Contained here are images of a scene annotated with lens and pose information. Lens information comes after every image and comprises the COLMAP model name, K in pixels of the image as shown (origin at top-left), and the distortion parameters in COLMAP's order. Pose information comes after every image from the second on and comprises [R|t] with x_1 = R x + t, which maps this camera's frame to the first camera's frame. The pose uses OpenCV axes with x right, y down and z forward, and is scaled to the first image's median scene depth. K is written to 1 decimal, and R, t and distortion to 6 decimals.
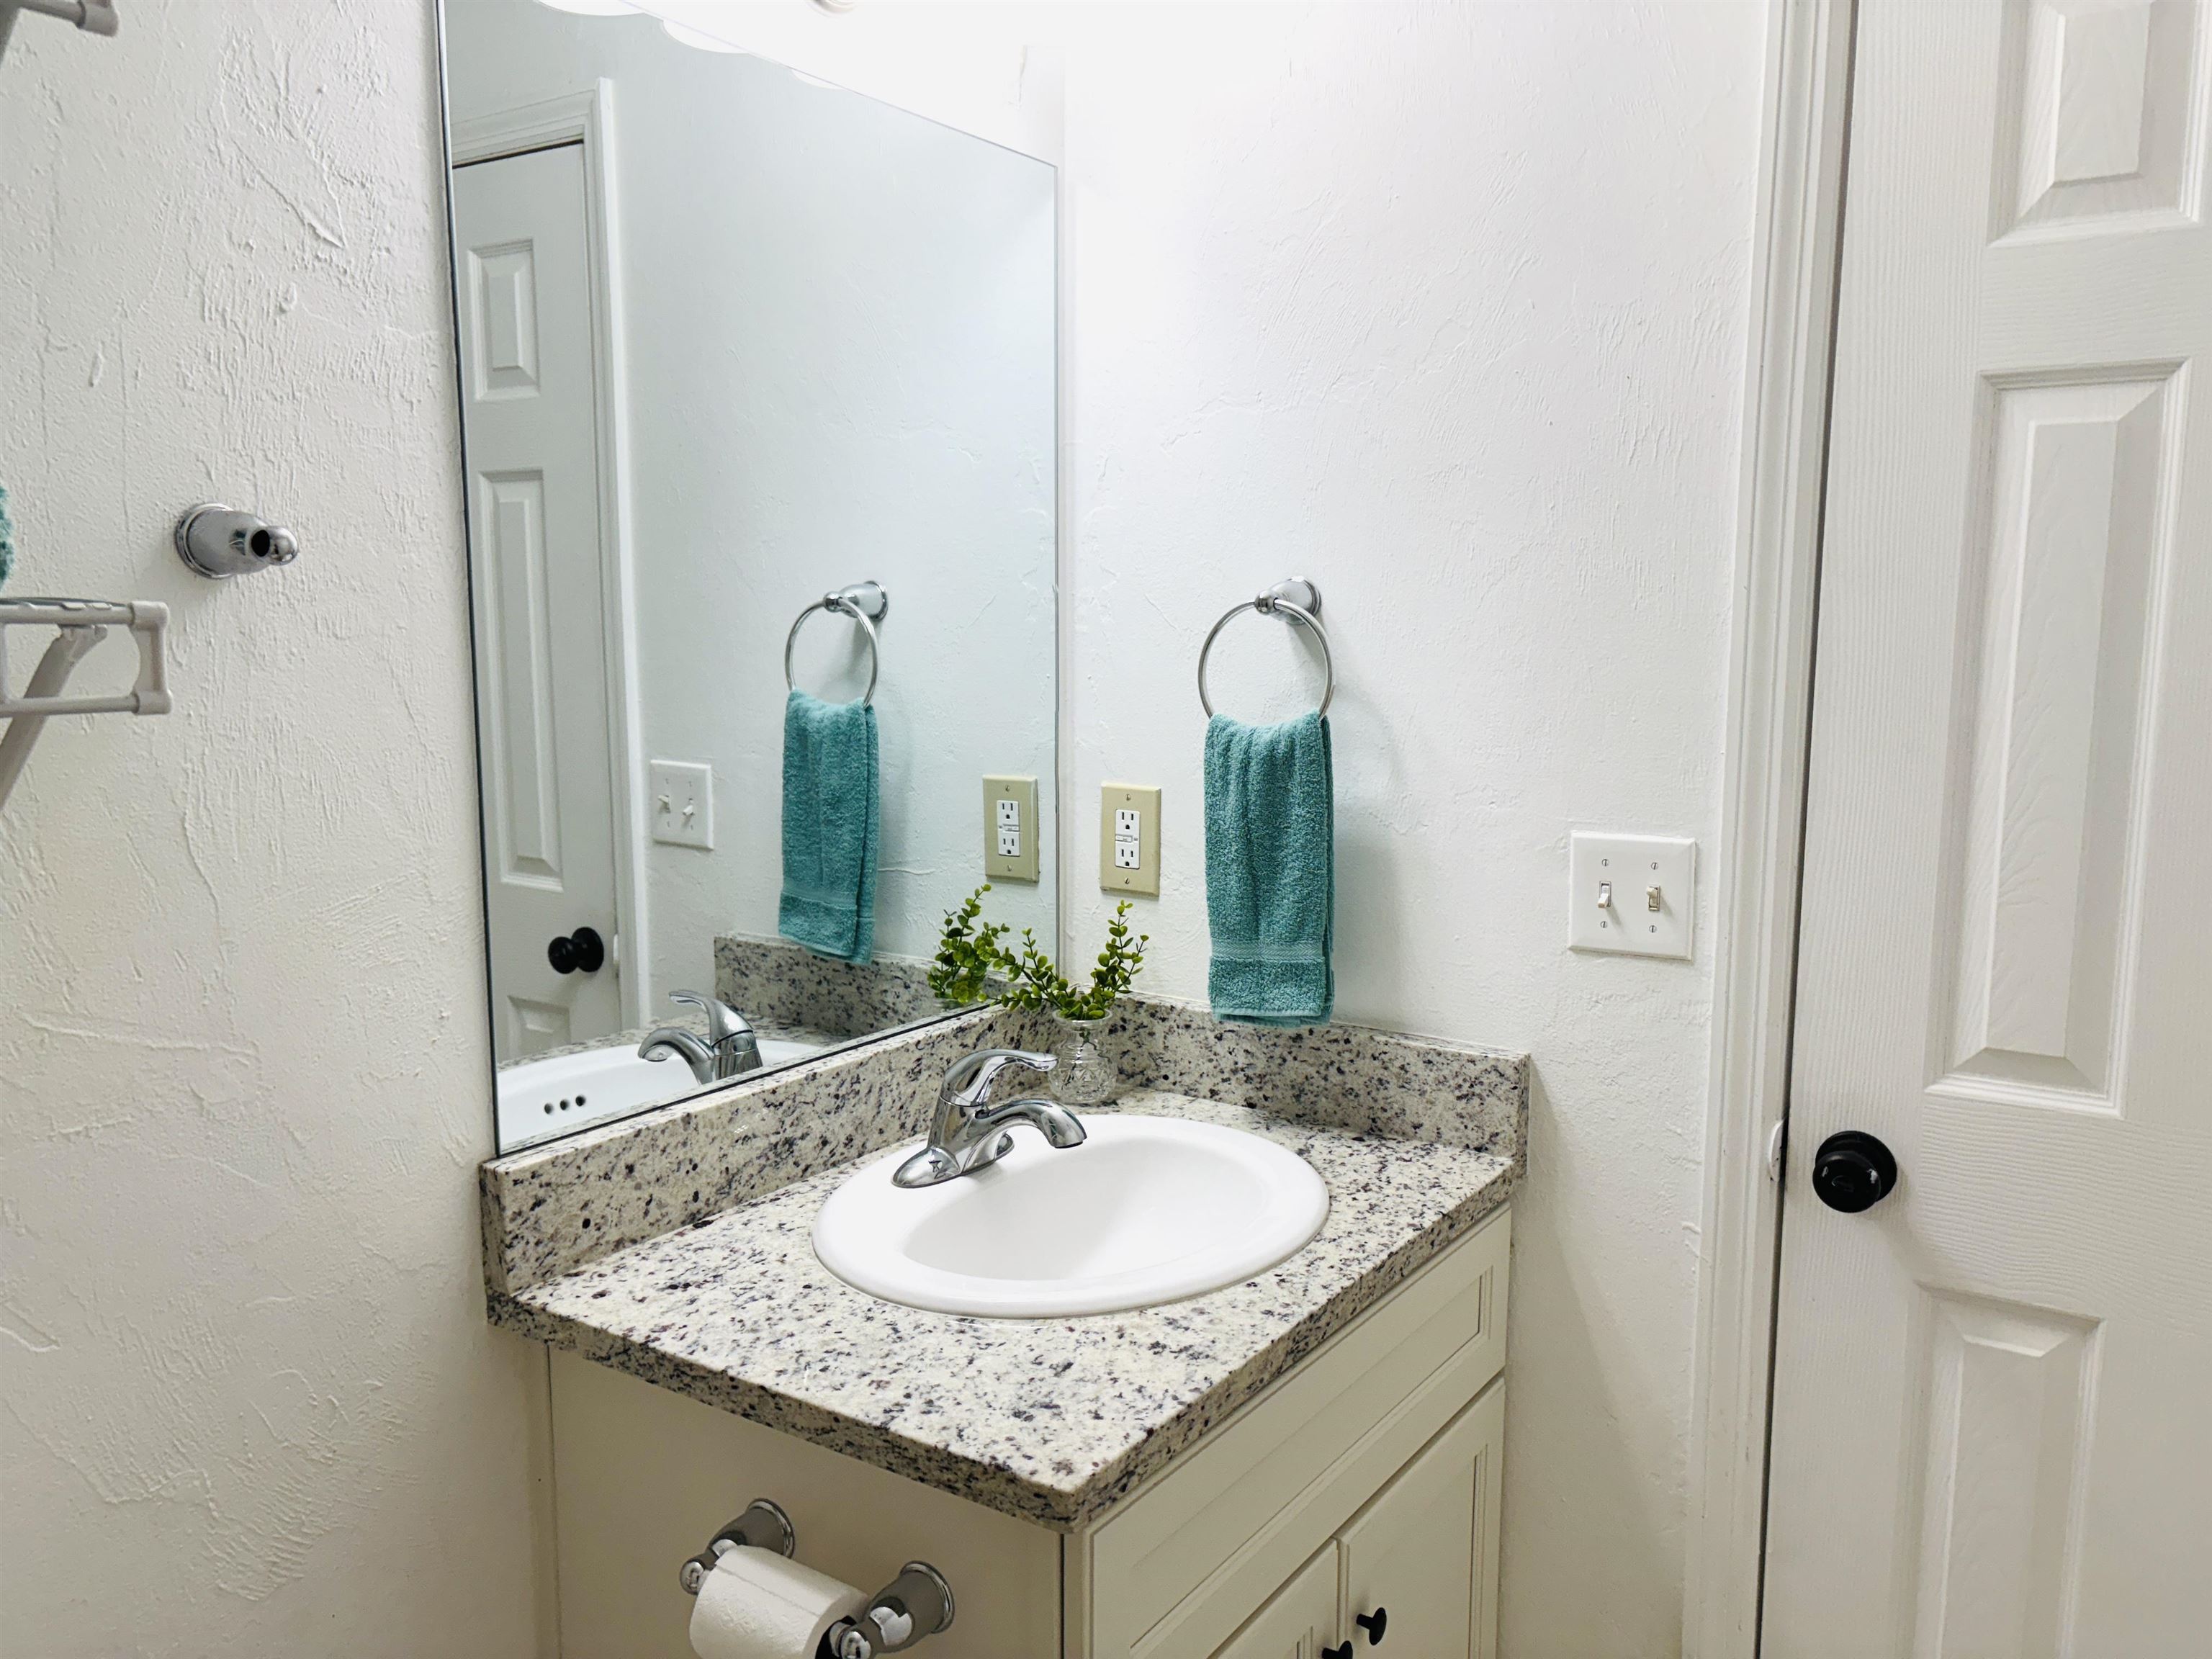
lens RADIAL K [[1693.7, 0, 1106.0], [0, 1693.7, 829.5], [0, 0, 1]] dist [0.003302, 0.000042]
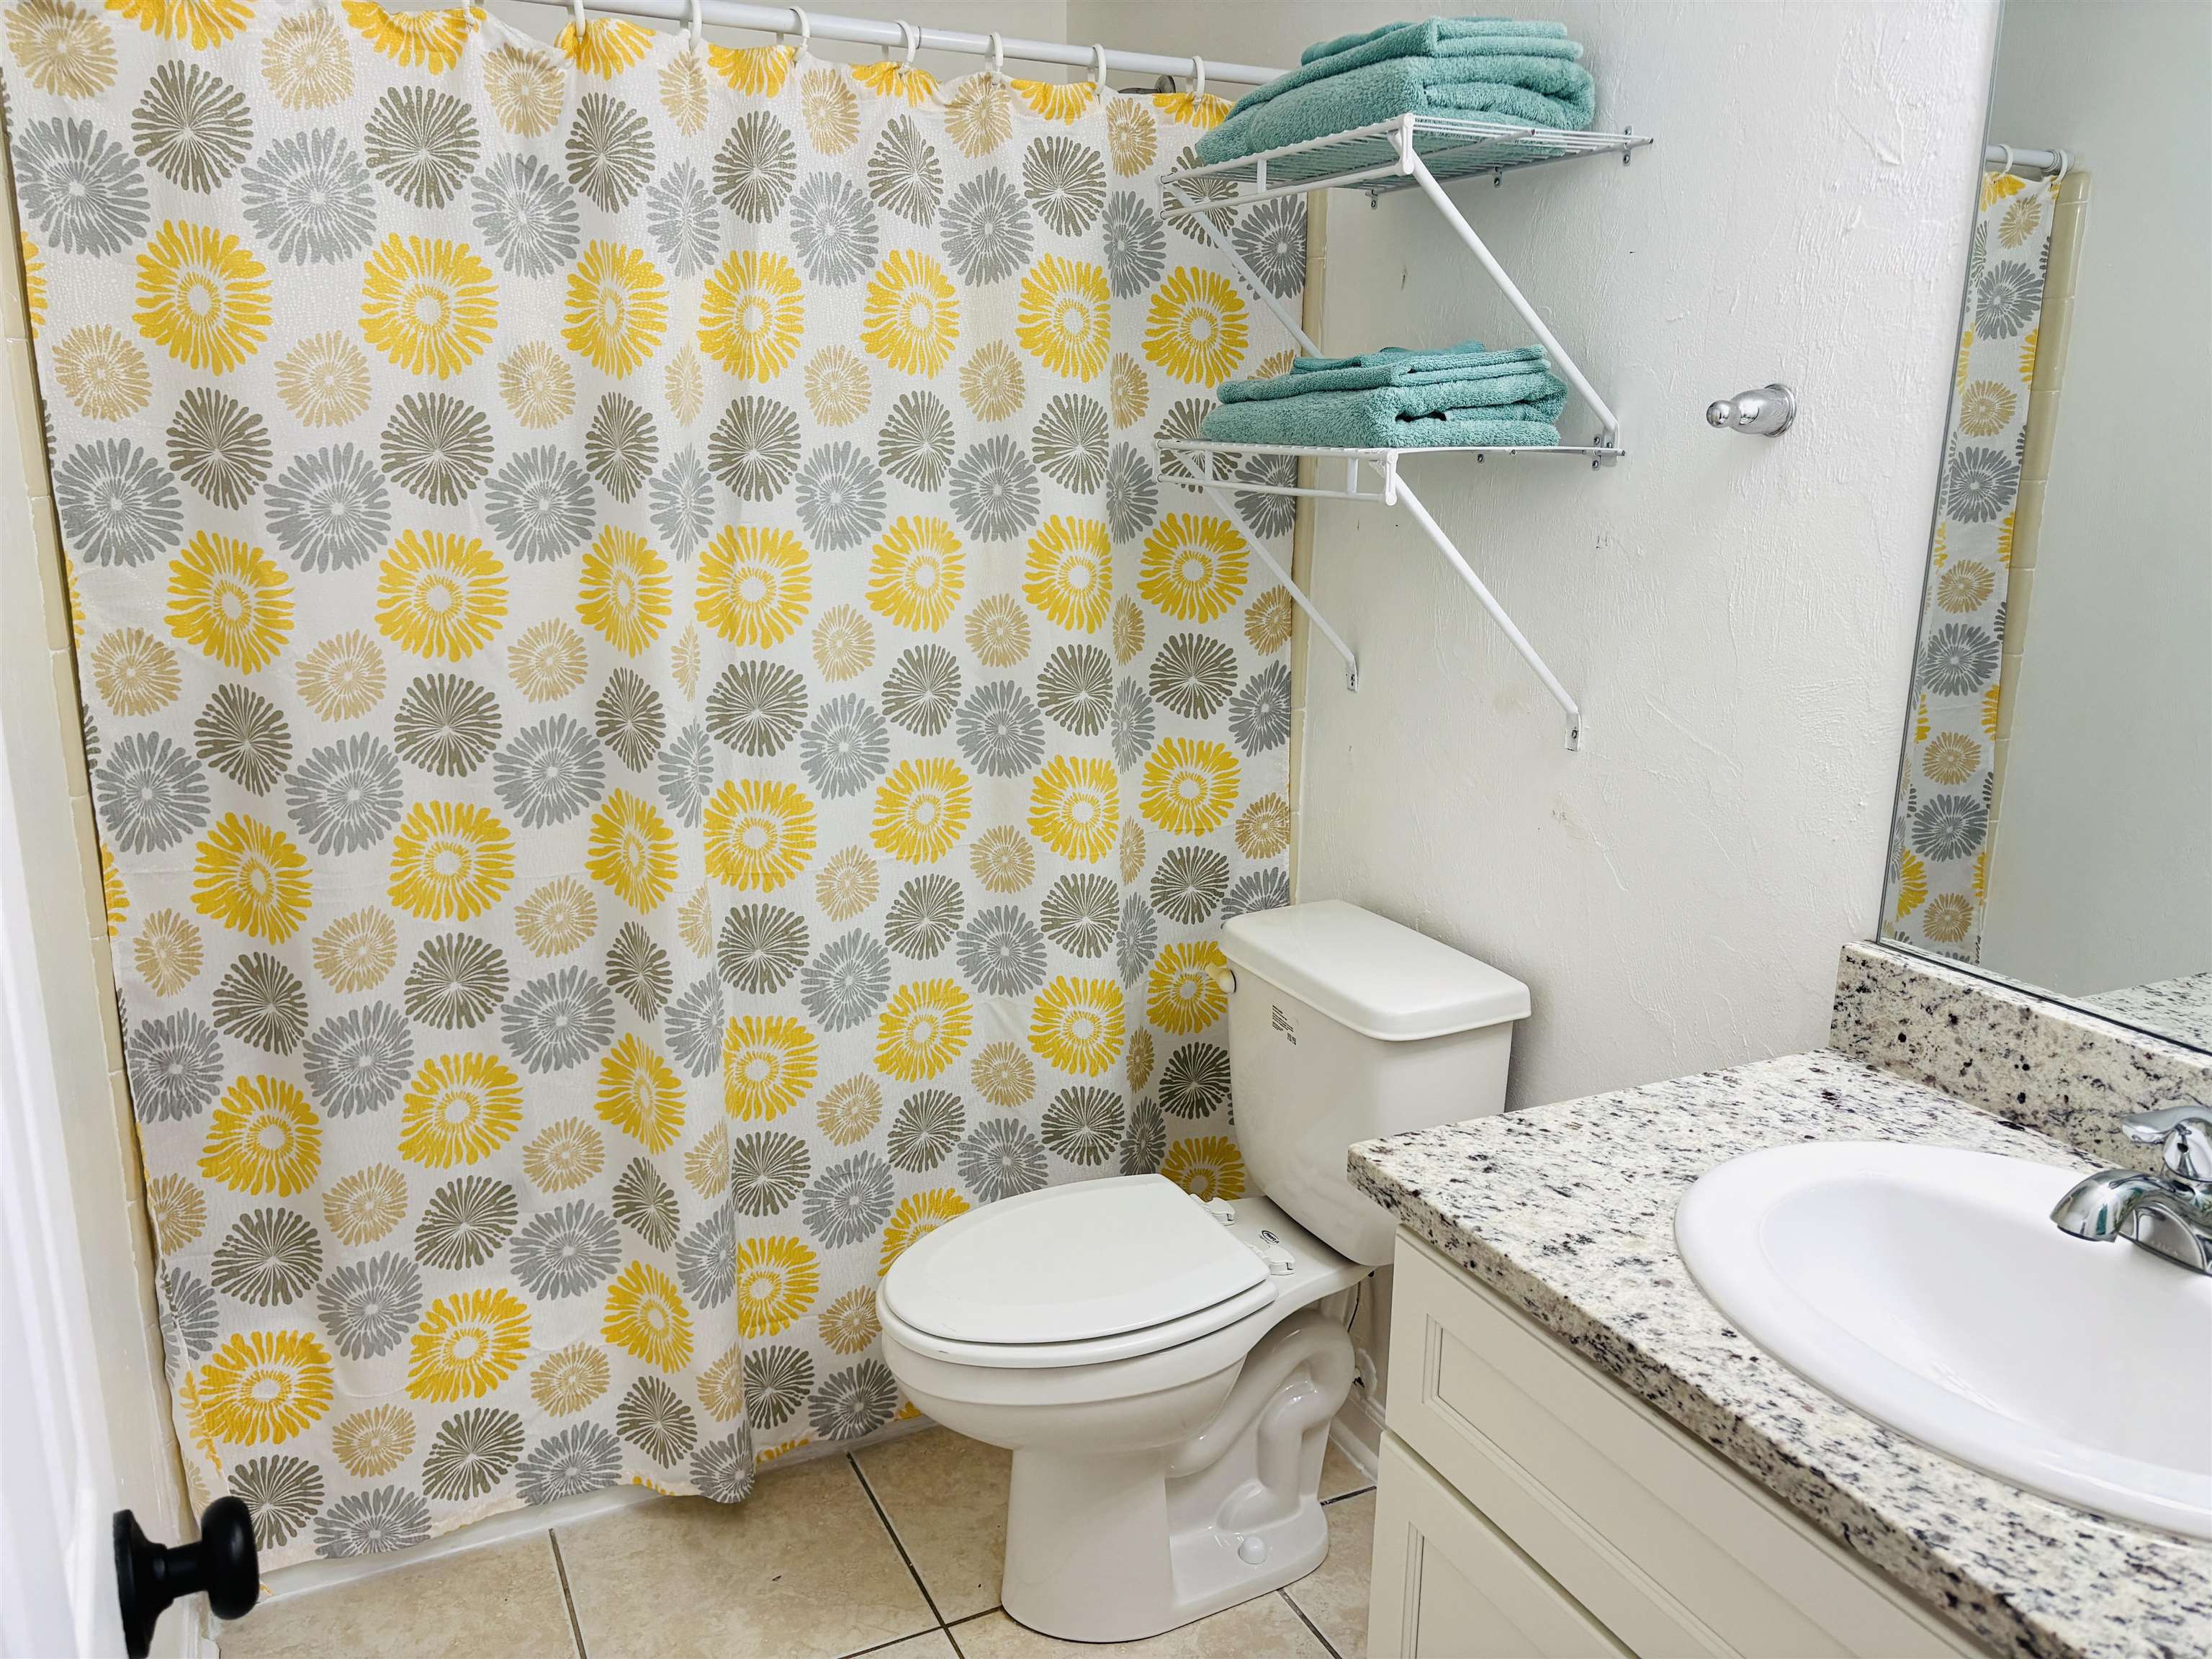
lens RADIAL K [[1693.7, 0, 1106.0], [0, 1693.7, 829.5], [0, 0, 1]] dist [0.003302, 0.000042]
pose [[-0.516300, 0.191940, -0.834621, 0.834537], [-0.119164, 0.948979, 0.291955, -0.150060], [0.848077, 0.250194, -0.467086, 1.035884]]
